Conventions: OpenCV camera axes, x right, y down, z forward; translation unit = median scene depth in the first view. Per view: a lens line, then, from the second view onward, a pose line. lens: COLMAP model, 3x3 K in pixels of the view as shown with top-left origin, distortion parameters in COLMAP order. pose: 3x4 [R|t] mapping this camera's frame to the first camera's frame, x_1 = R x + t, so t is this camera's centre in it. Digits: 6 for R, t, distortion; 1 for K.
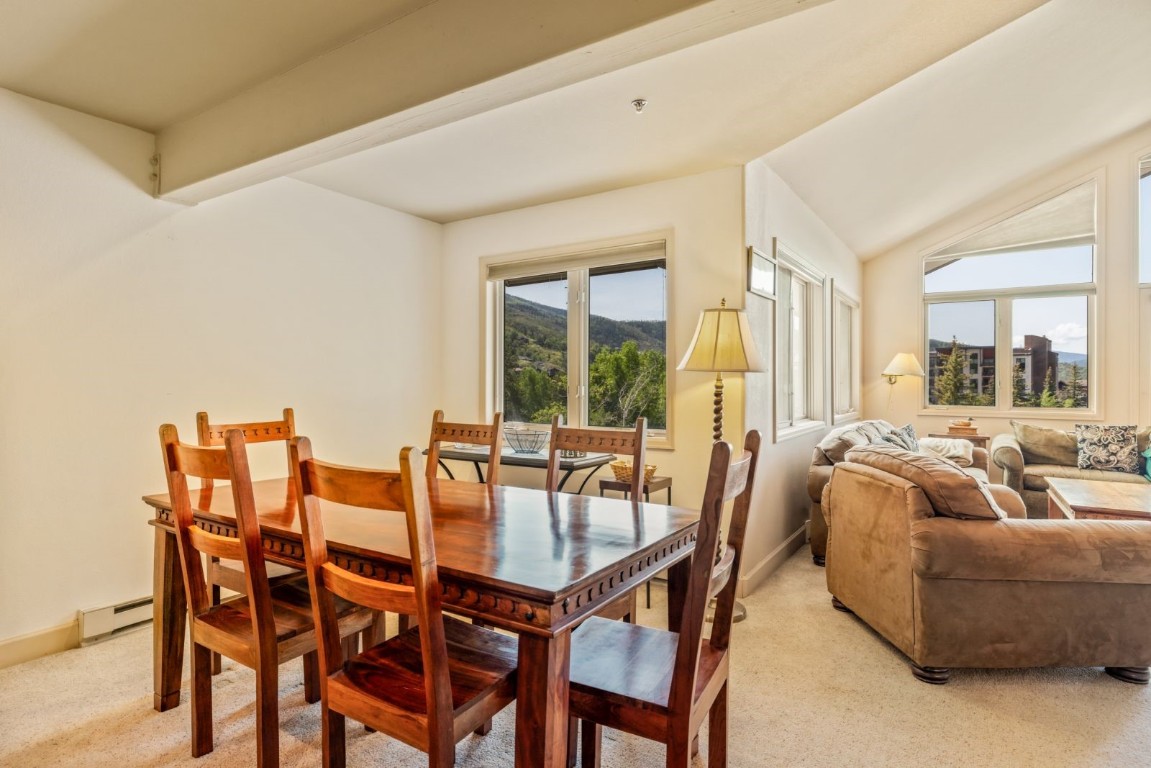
lens RADIAL K [[612.4, 0, 569.2], [0, 612.4, 384.9], [0, 0, 1]] dist [-0.003978, 0.000405]
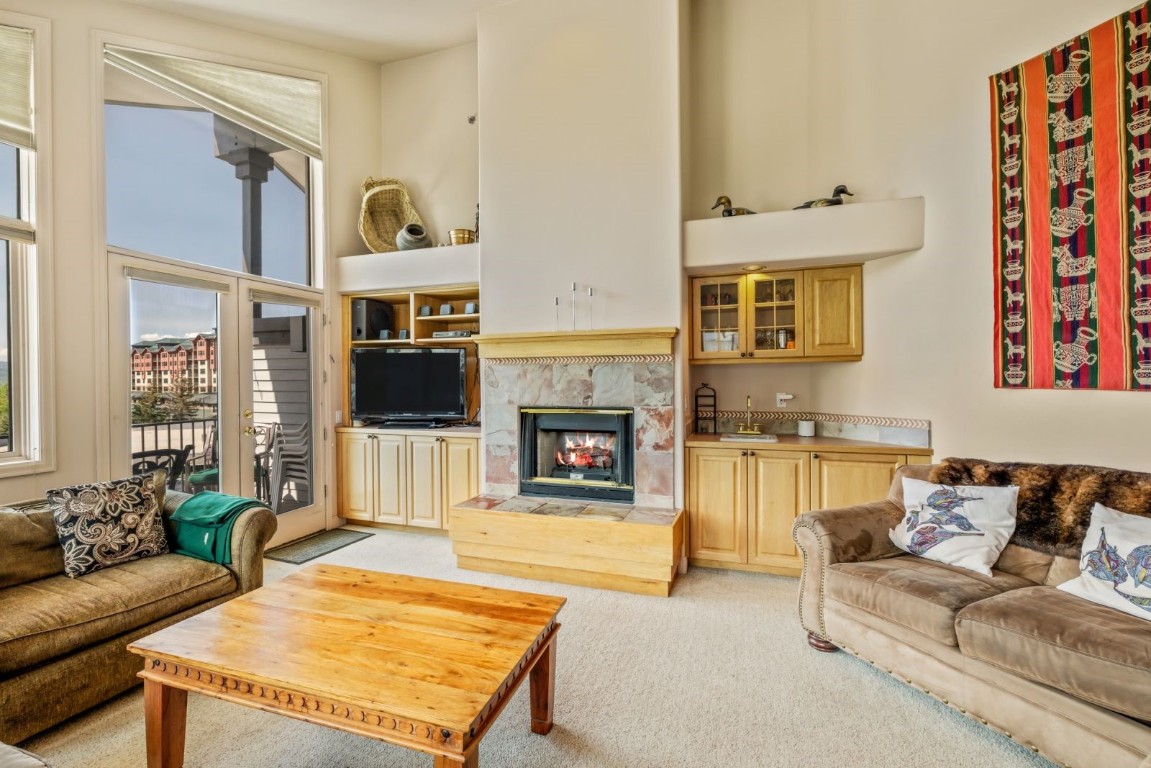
lens RADIAL K [[496.6, 0, 567.2], [0, 496.6, 381.7], [0, 0, 1]] dist [-0.001461, -0.000116]
pose [[-0.251220, -0.004326, 0.967920, 0.327125], [0.009912, 0.999926, 0.007041, -0.023204], [-0.967879, 0.011363, -0.251159, 0.685670]]
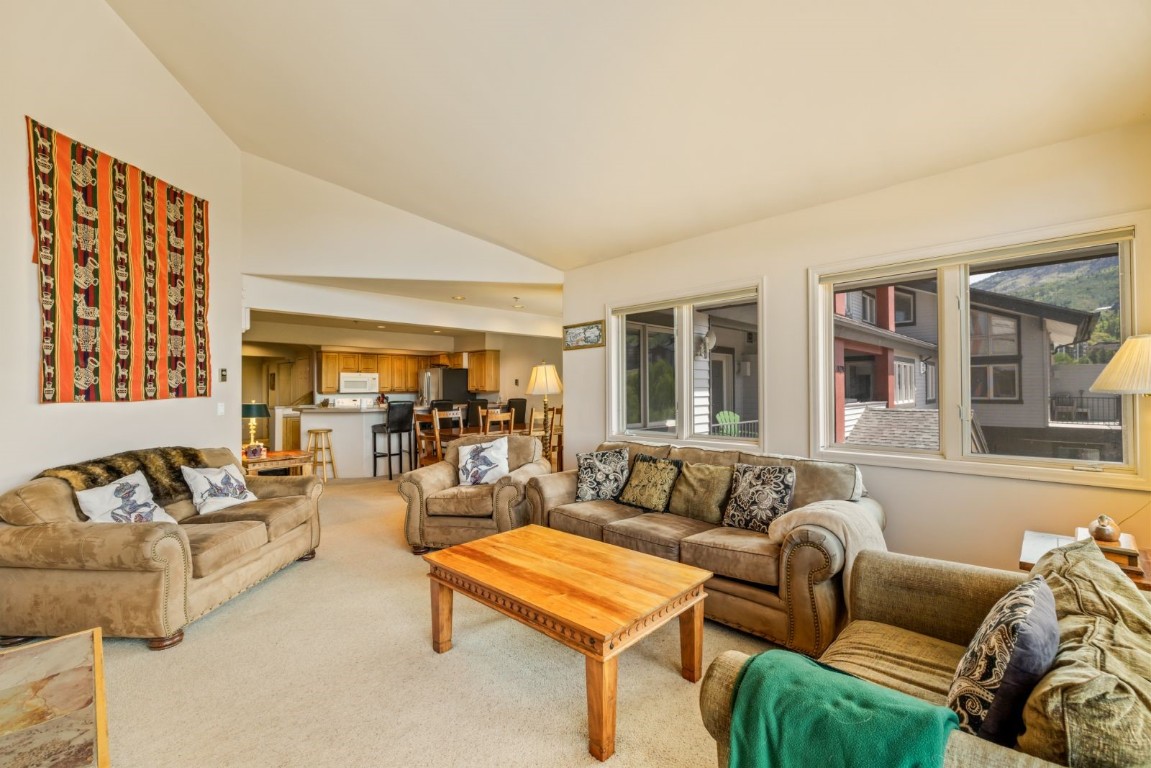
lens RADIAL K [[496.6, 0, 572.5], [0, 496.6, 385.5], [0, 0, 1]] dist [-0.001461, -0.000116]
pose [[-0.206578, -0.006710, -0.978407, 1.100388], [0.002795, 0.999968, -0.007448, -0.022930], [0.978426, -0.004274, -0.206552, 0.835466]]
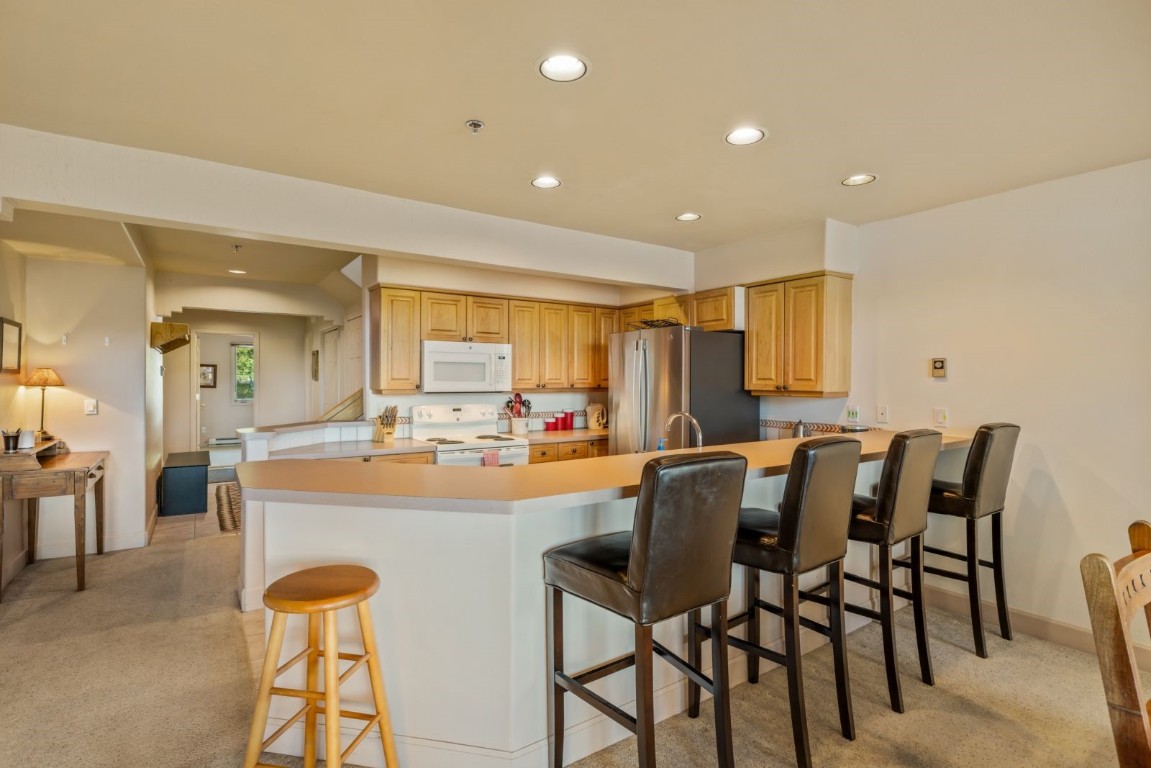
lens RADIAL K [[549.0, 0, 573.0], [0, 549.0, 382.2], [0, 0, 1]] dist [-0.004413, -0.000595]
pose [[-0.383191, 0.001479, -0.923668, 0.165715], [-0.007967, 0.999956, 0.004906, -0.031222], [0.923635, 0.009239, -0.383163, 0.144750]]
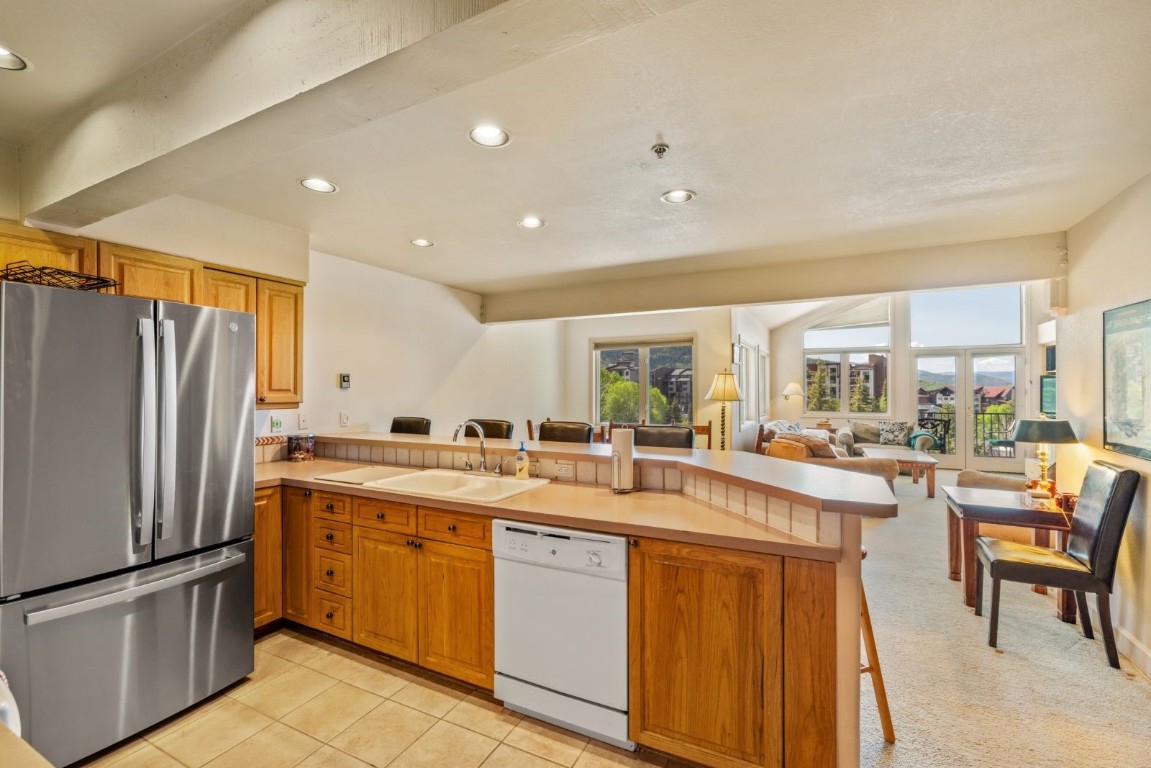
lens RADIAL K [[496.6, 0, 575.4], [0, 496.6, 389.1], [0, 0, 1]] dist [-0.001461, -0.000116]
pose [[0.994445, -0.001337, 0.105248, -0.289126], [0.001900, 0.999984, -0.005249, -0.031233], [-0.105239, 0.005420, 0.994432, -0.456825]]
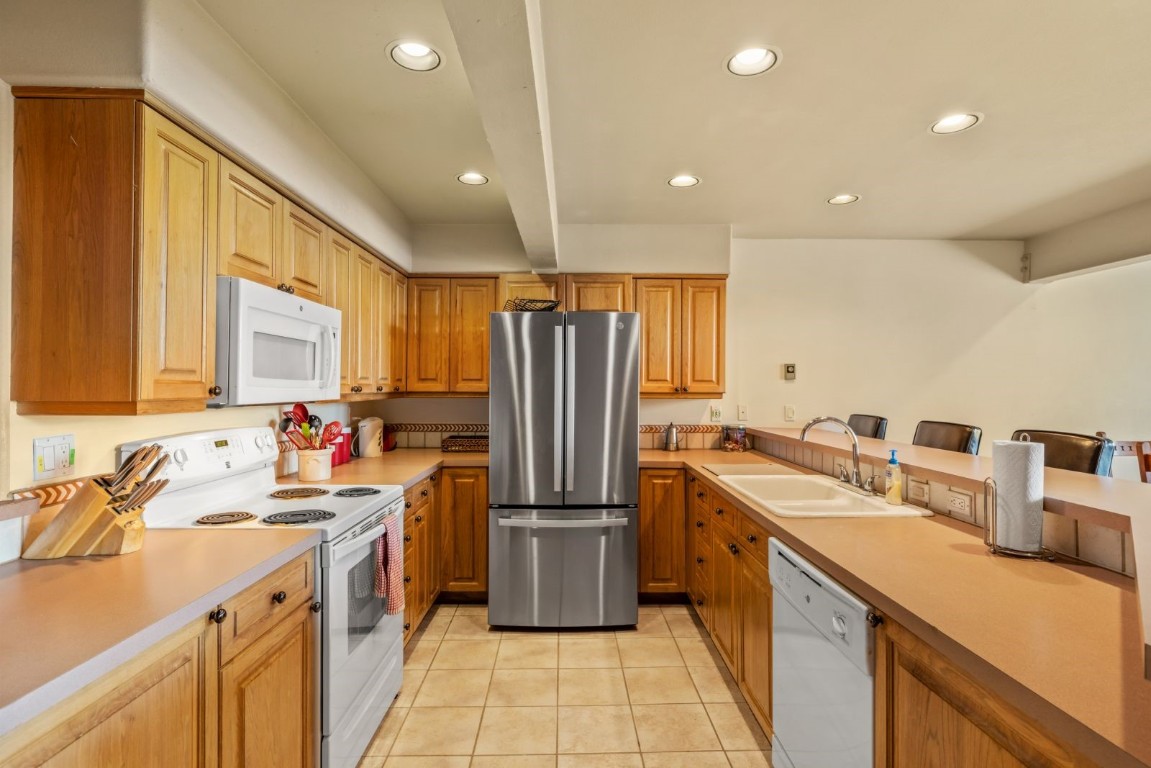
lens RADIAL K [[549.0, 0, 573.4], [0, 549.0, 386.3], [0, 0, 1]] dist [-0.004413, -0.000595]
pose [[0.556330, -0.001895, -0.830959, -0.100123], [-0.006136, 0.999961, -0.006389, -0.021636], [0.830939, 0.008653, 0.556297, -0.355082]]
